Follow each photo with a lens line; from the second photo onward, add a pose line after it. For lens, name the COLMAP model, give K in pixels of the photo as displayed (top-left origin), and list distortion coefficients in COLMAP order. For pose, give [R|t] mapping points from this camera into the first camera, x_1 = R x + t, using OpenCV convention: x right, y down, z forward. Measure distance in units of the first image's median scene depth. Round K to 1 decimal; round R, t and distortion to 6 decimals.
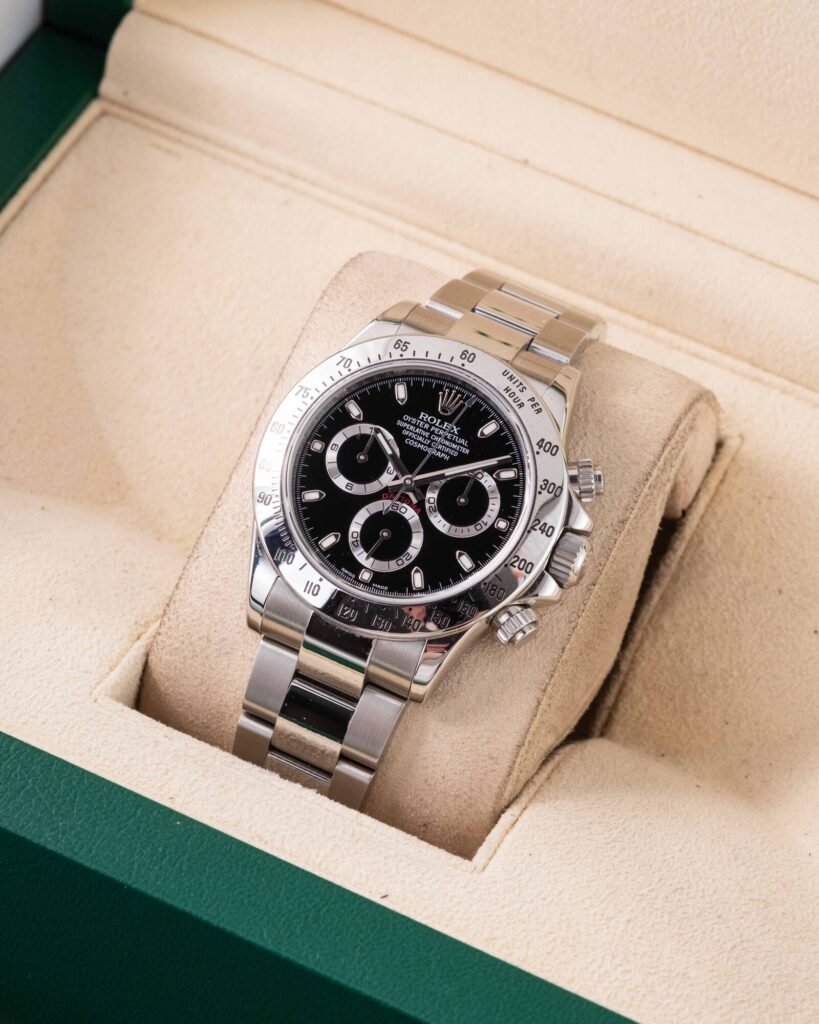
lens RADIAL K [[4401.1, 0, 409.5], [0, 4401.1, 512.0], [0, 0, 1]] dist [0.444115, -6.102759]
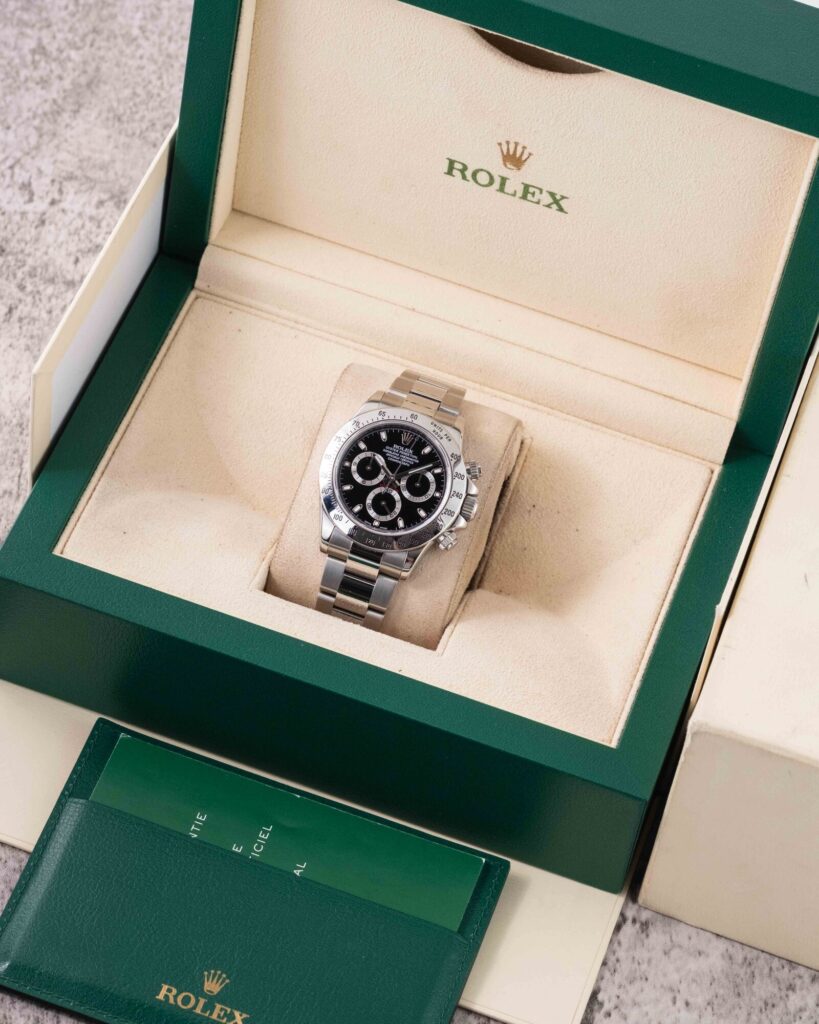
lens RADIAL K [[4401.1, 0, 409.5], [0, 4401.1, 512.0], [0, 0, 1]] dist [0.444115, -6.102759]
pose [[0.989688, -0.078544, 0.119787, -0.246452], [0.073332, 0.996184, 0.047319, -0.089860], [-0.123047, -0.038047, 0.991671, -1.109612]]
